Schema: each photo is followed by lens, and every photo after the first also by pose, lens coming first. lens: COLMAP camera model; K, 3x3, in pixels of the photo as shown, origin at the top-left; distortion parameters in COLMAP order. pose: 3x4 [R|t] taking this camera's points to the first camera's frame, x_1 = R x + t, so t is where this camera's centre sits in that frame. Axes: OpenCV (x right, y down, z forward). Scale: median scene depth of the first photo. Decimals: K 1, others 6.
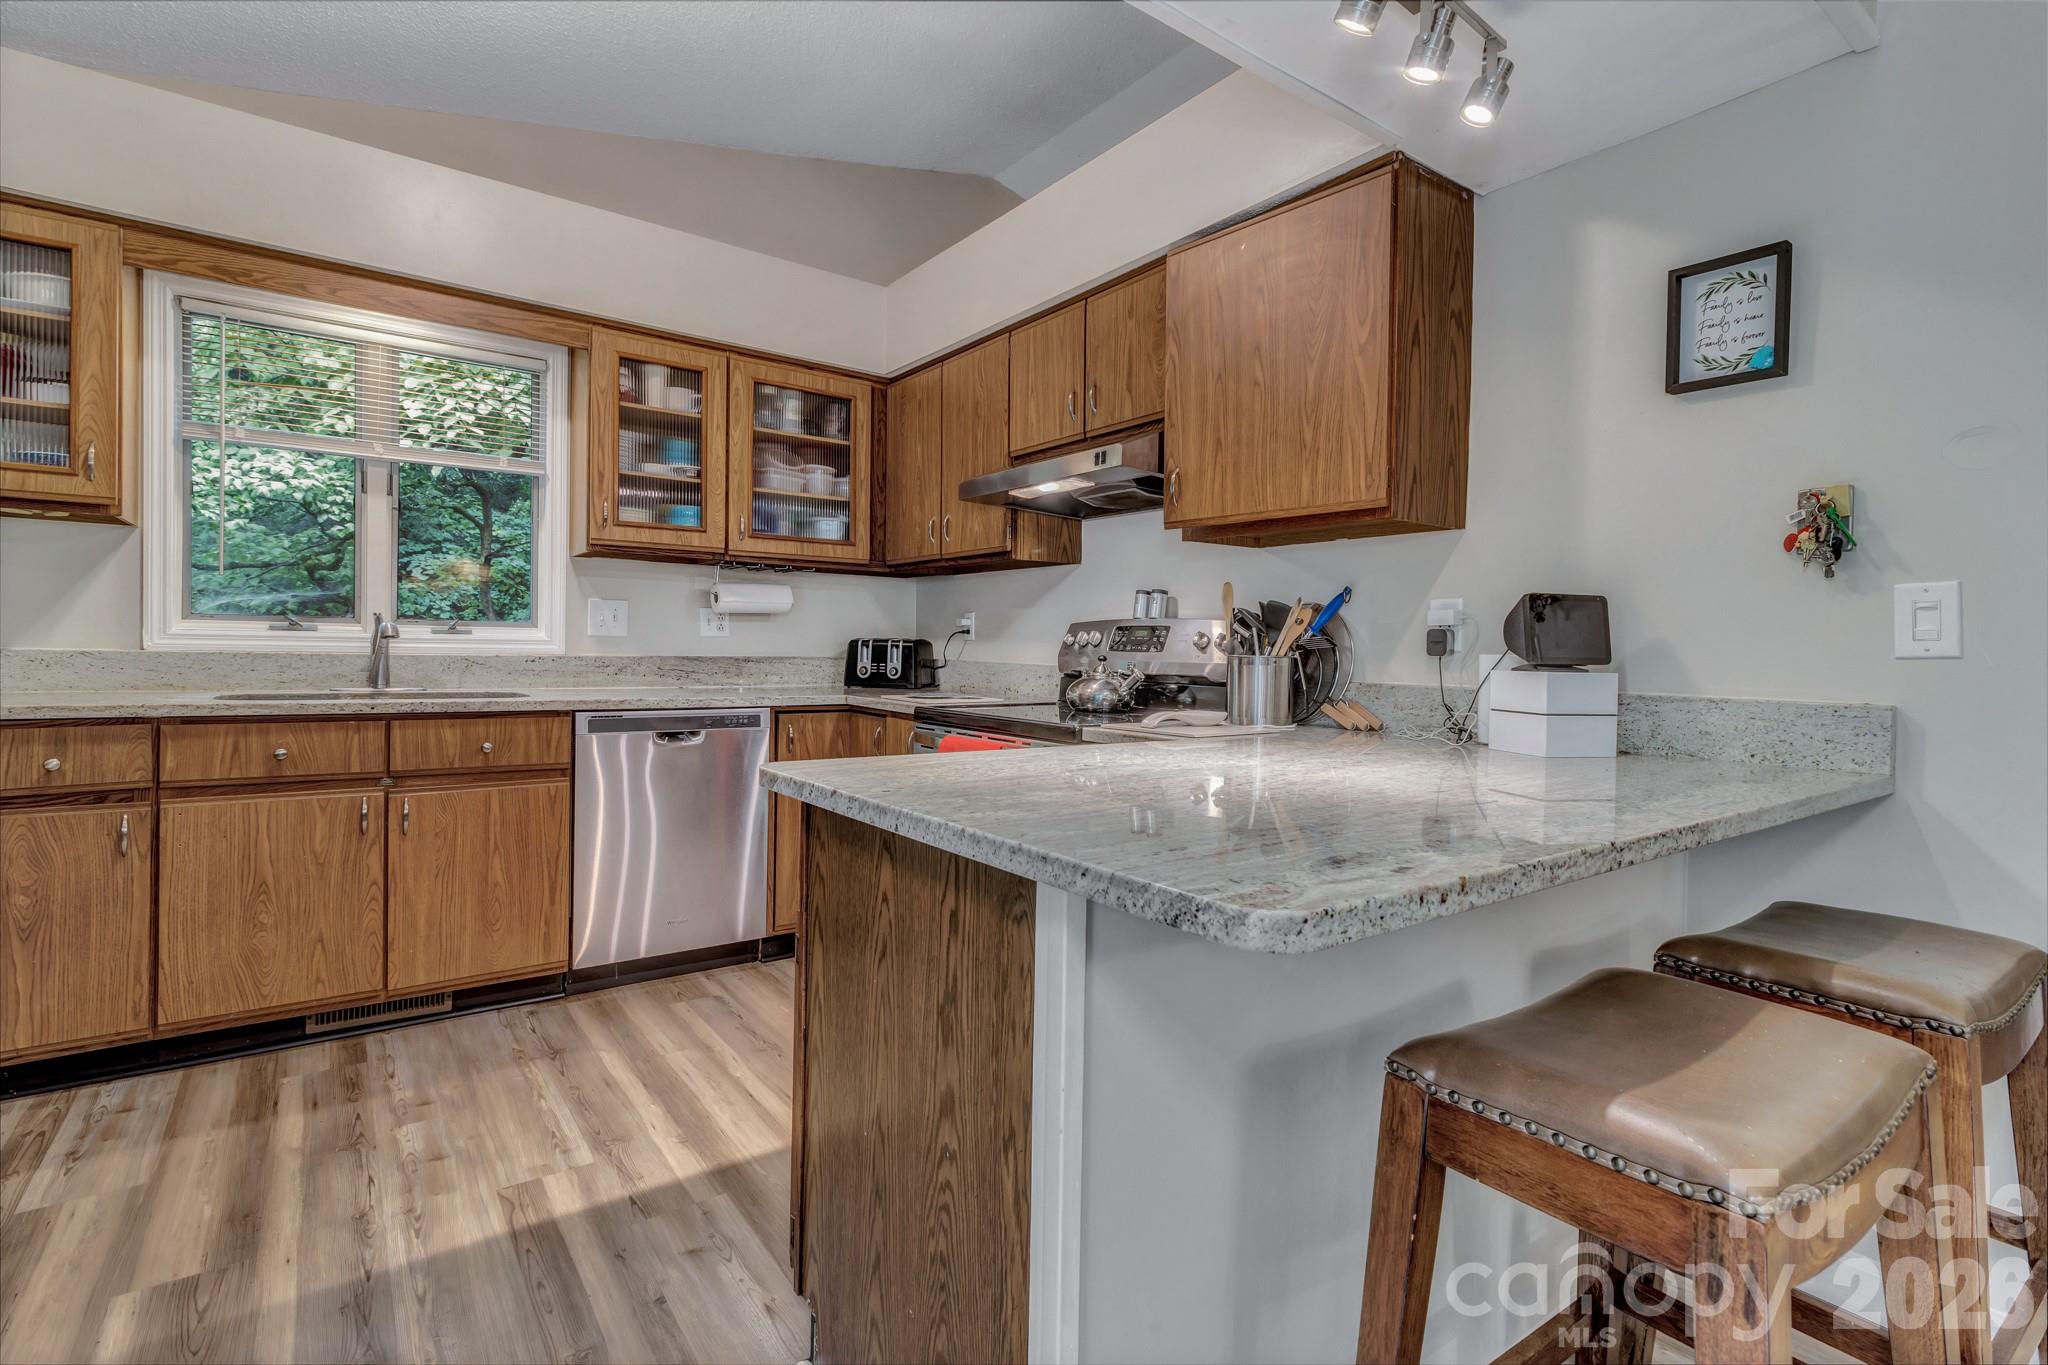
lens RADIAL K [[946.8, 0, 1020.4], [0, 946.8, 660.6], [0, 0, 1]] dist [0.003580, -0.000633]
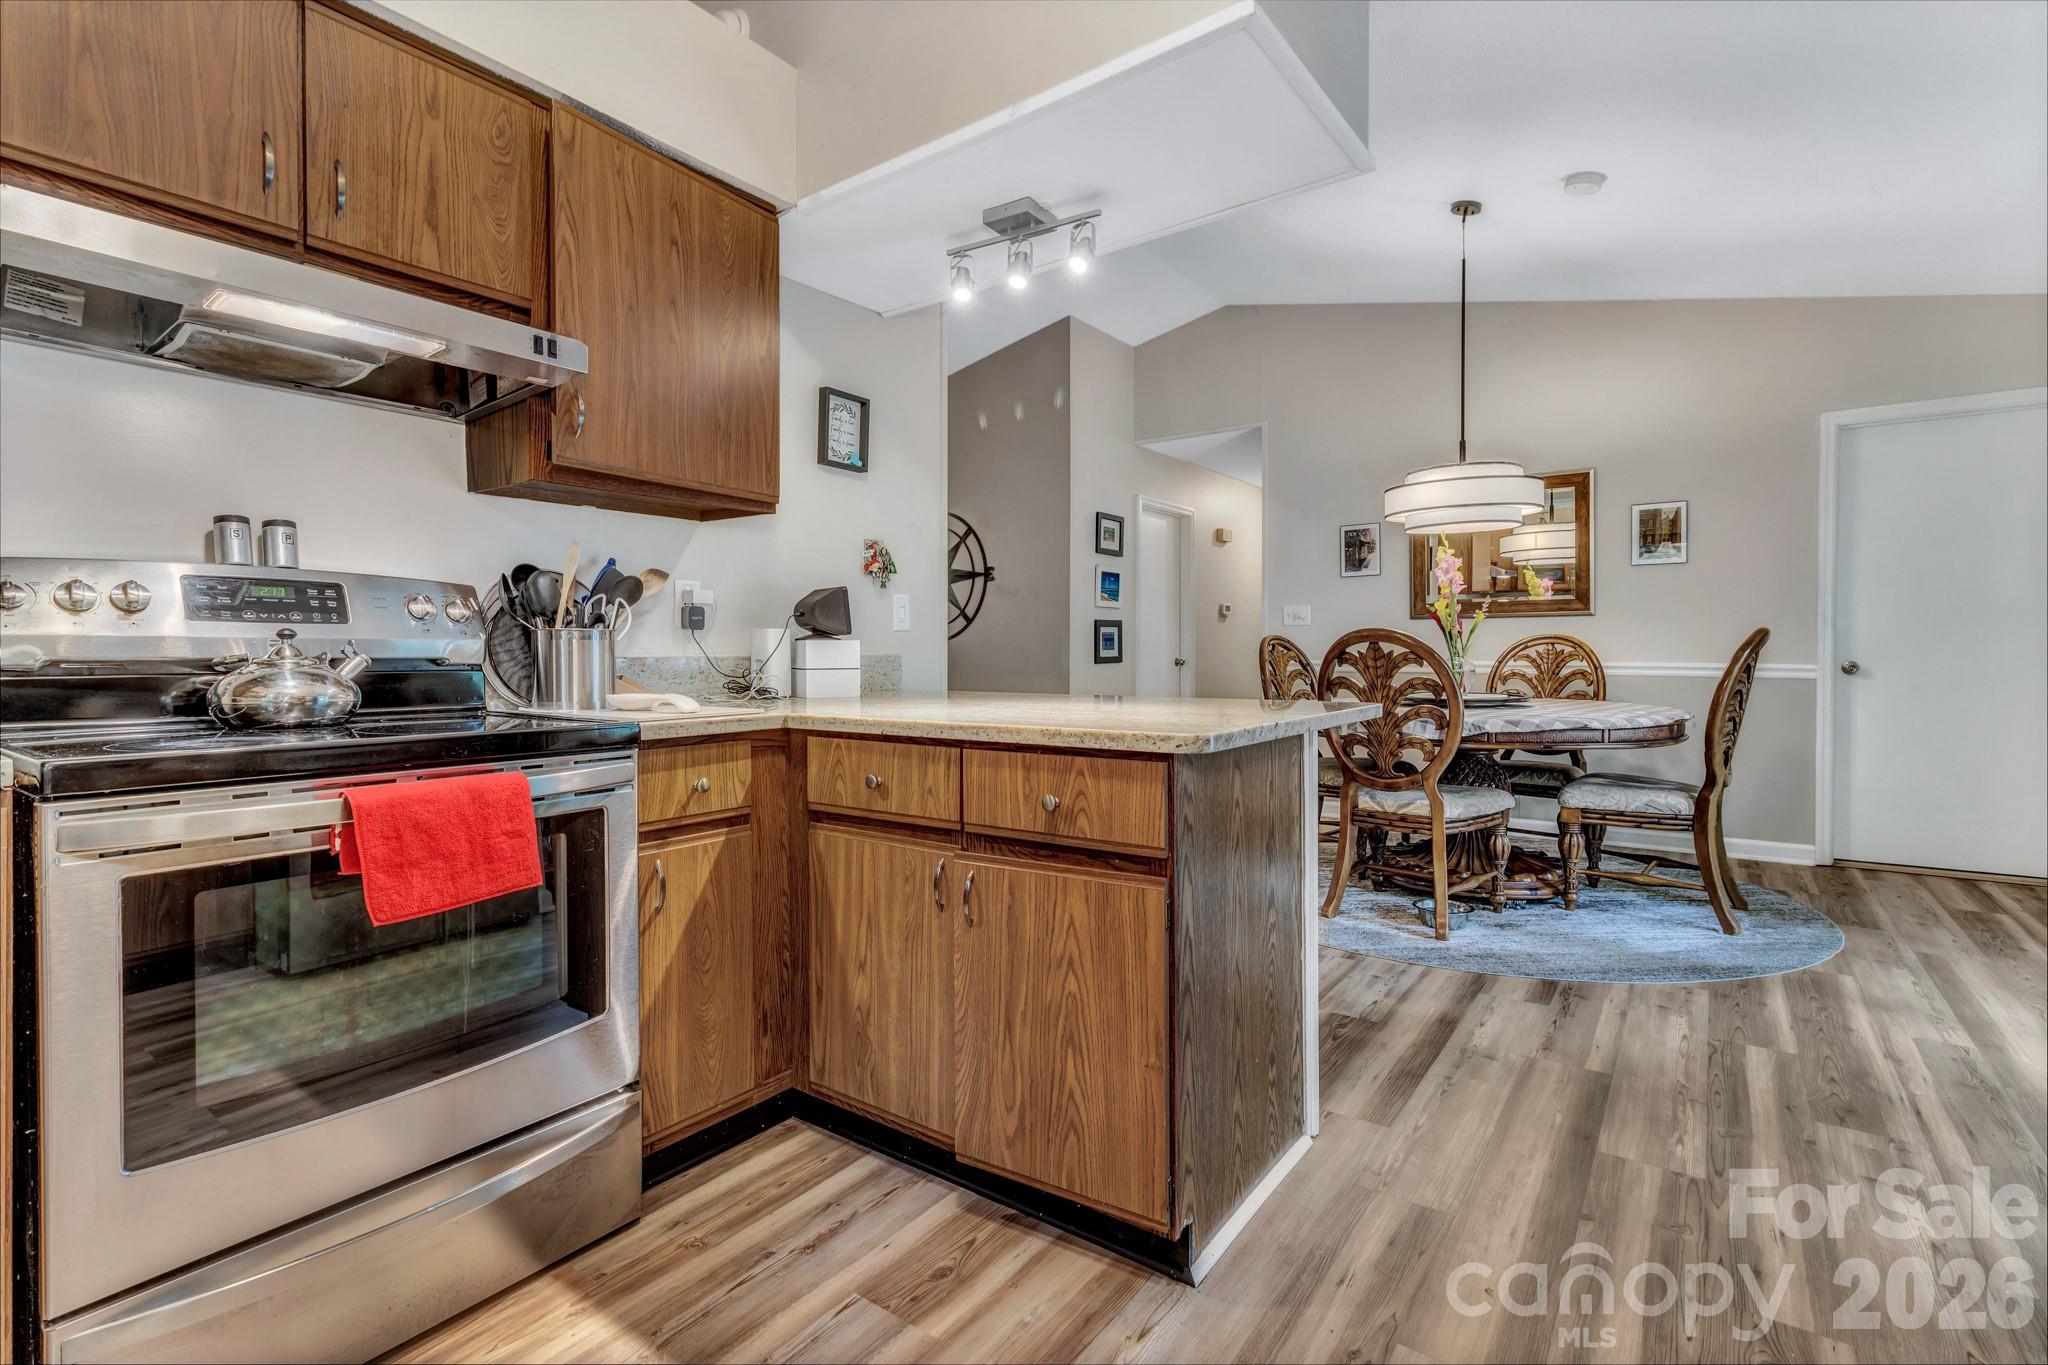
lens RADIAL K [[946.8, 0, 1019.0], [0, 946.8, 660.2], [0, 0, 1]] dist [0.003580, -0.000633]
pose [[-0.300302, -0.027934, 0.953435, -0.607765], [0.007061, 0.999479, 0.031507, -0.001397], [-0.953818, 0.016194, -0.299948, 0.768663]]
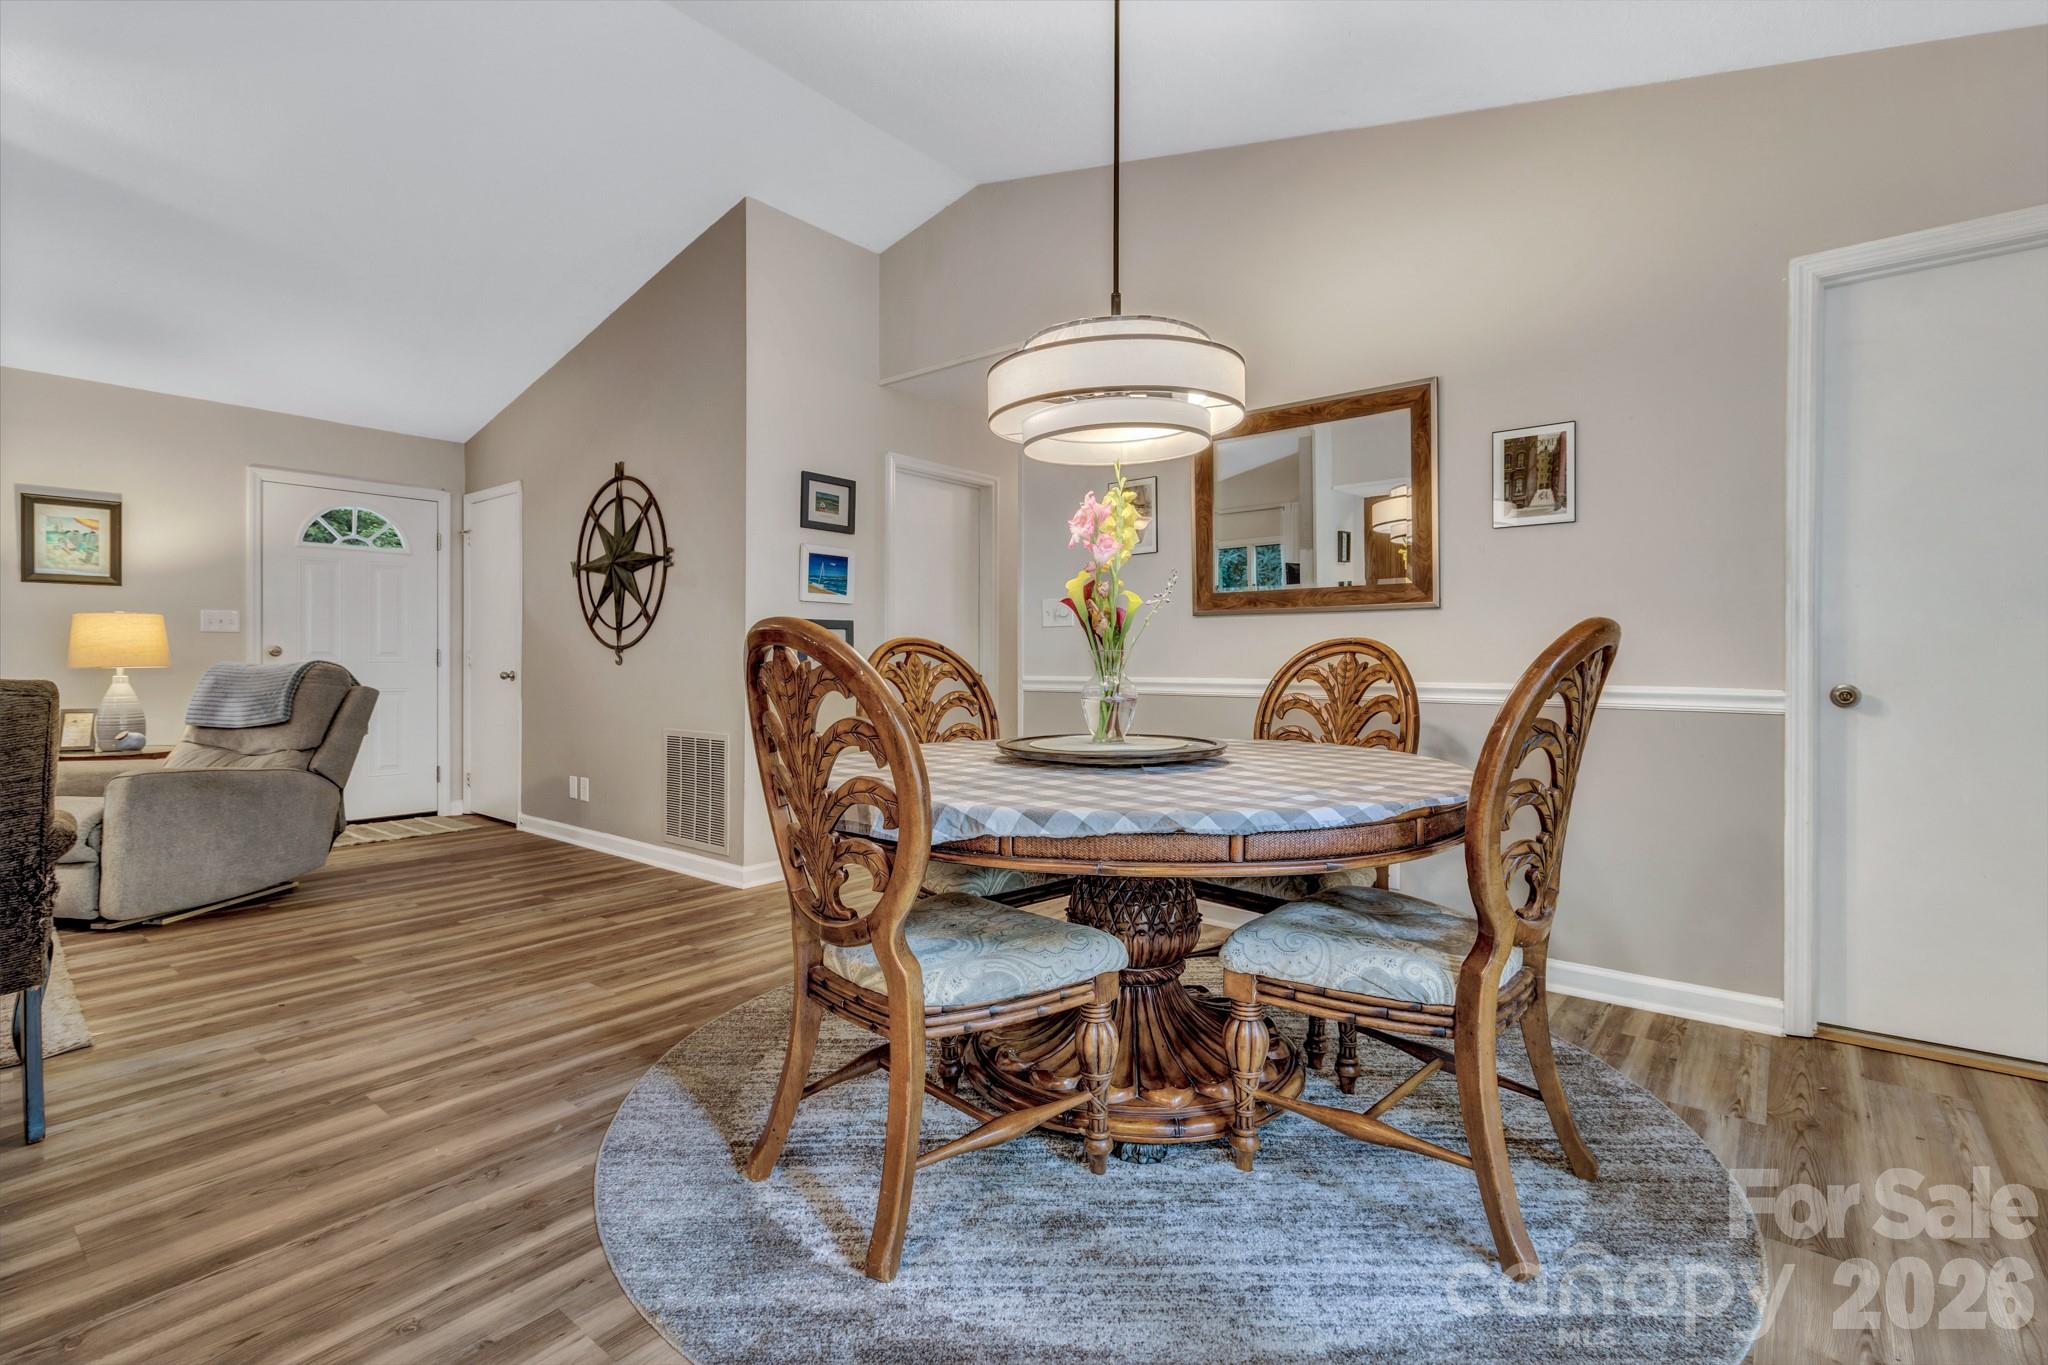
lens RADIAL K [[946.8, 0, 1022.6], [0, 946.8, 661.8], [0, 0, 1]] dist [0.003580, -0.000633]
pose [[-0.252264, -0.019670, 0.967458, -0.199485], [0.004927, 0.999754, 0.021611, 0.014762], [-0.967646, 0.010219, -0.252105, -0.033752]]
